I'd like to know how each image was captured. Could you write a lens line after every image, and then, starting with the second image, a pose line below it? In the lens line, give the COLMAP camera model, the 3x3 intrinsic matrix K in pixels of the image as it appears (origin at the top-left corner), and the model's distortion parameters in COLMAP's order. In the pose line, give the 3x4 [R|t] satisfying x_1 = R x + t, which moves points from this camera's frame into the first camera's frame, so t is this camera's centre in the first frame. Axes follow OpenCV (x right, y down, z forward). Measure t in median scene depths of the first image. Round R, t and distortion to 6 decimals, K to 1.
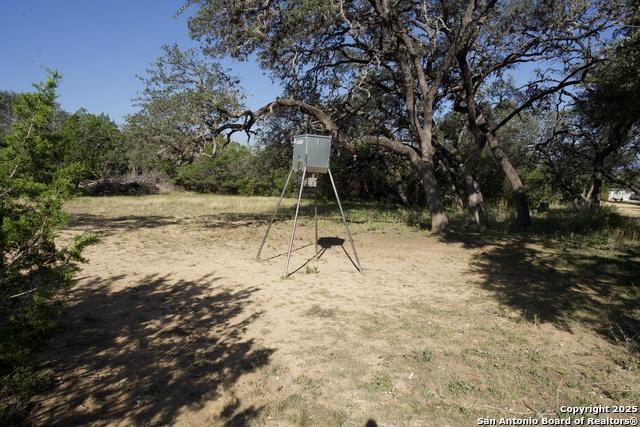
lens RADIAL K [[424.4, 0, 318.1], [0, 424.4, 215.3], [0, 0, 1]] dist [-0.034517, 0.030893]
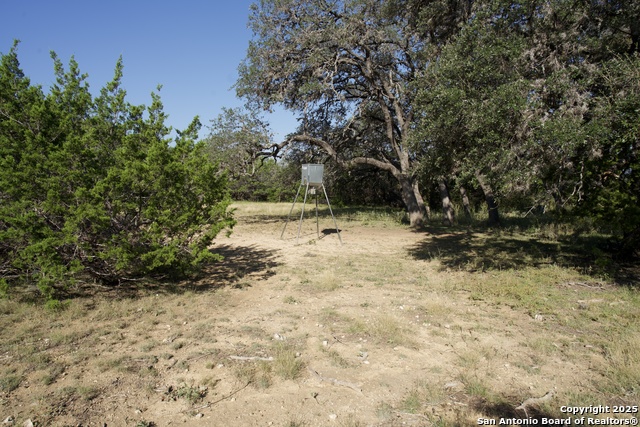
lens RADIAL K [[424.4, 0, 321.1], [0, 424.4, 211.4], [0, 0, 1]] dist [-0.034517, 0.030893]
pose [[0.998268, -0.010483, -0.057883, 0.071125], [0.009028, 0.999638, -0.025343, 0.027088], [0.058128, 0.024777, 0.998002, -0.418100]]
